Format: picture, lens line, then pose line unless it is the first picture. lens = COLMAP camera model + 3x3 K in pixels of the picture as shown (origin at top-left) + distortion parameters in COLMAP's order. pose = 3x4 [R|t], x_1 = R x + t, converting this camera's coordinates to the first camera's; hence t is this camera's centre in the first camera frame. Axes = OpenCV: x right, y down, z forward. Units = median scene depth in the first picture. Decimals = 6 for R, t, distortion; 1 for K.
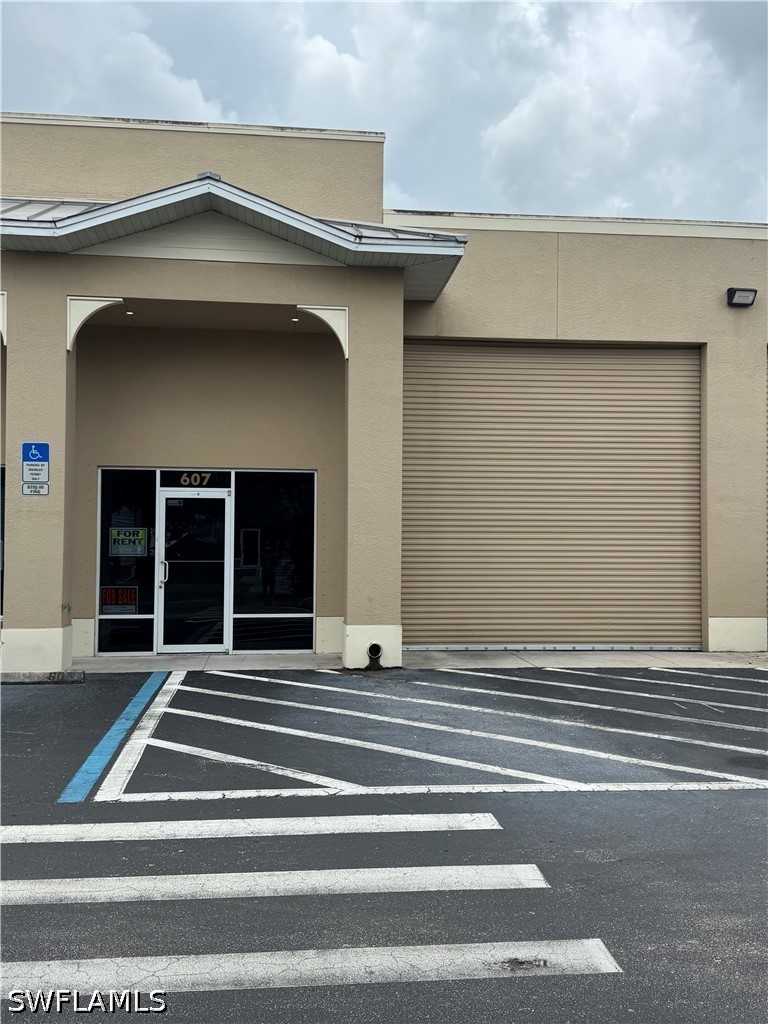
lens RADIAL K [[1043.1, 0, 411.0], [0, 1043.1, 513.1], [0, 0, 1]] dist [0.066413, 0.000000]
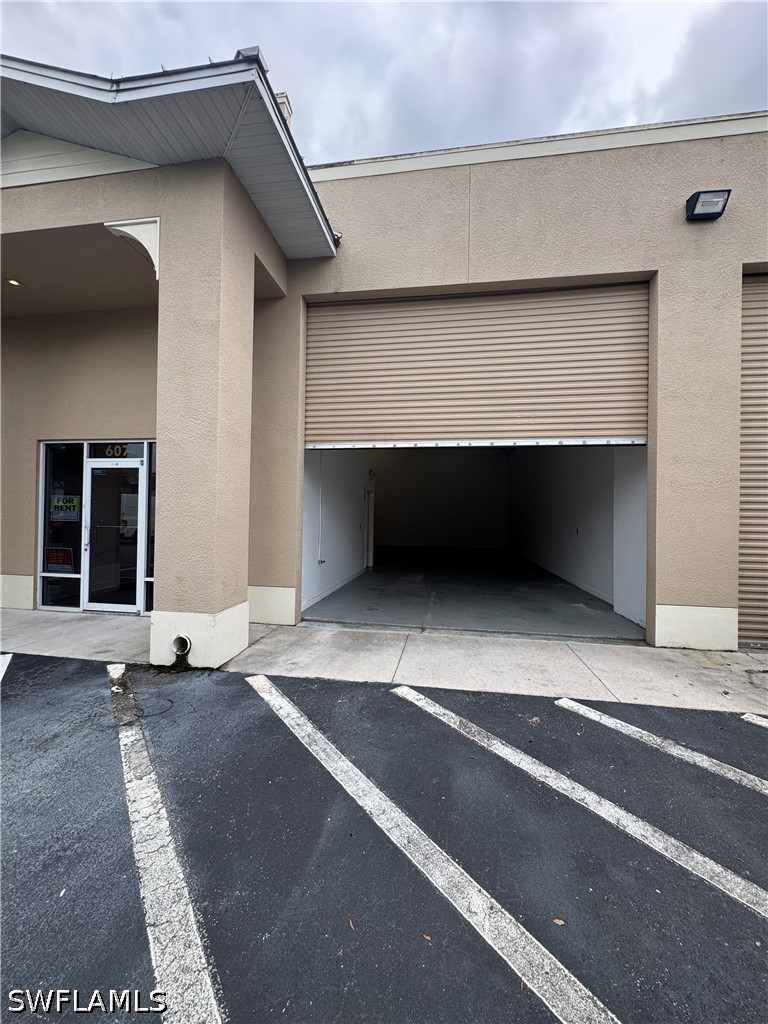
lens RADIAL K [[409.3, 0, 392.6], [0, 409.3, 511.9], [0, 0, 1]] dist [-0.003122, -0.000243]
pose [[0.961437, 0.008256, -0.274900, 0.184976], [-0.002713, 0.999785, 0.020539, 0.021690], [0.275010, -0.019001, 0.961254, 0.680636]]
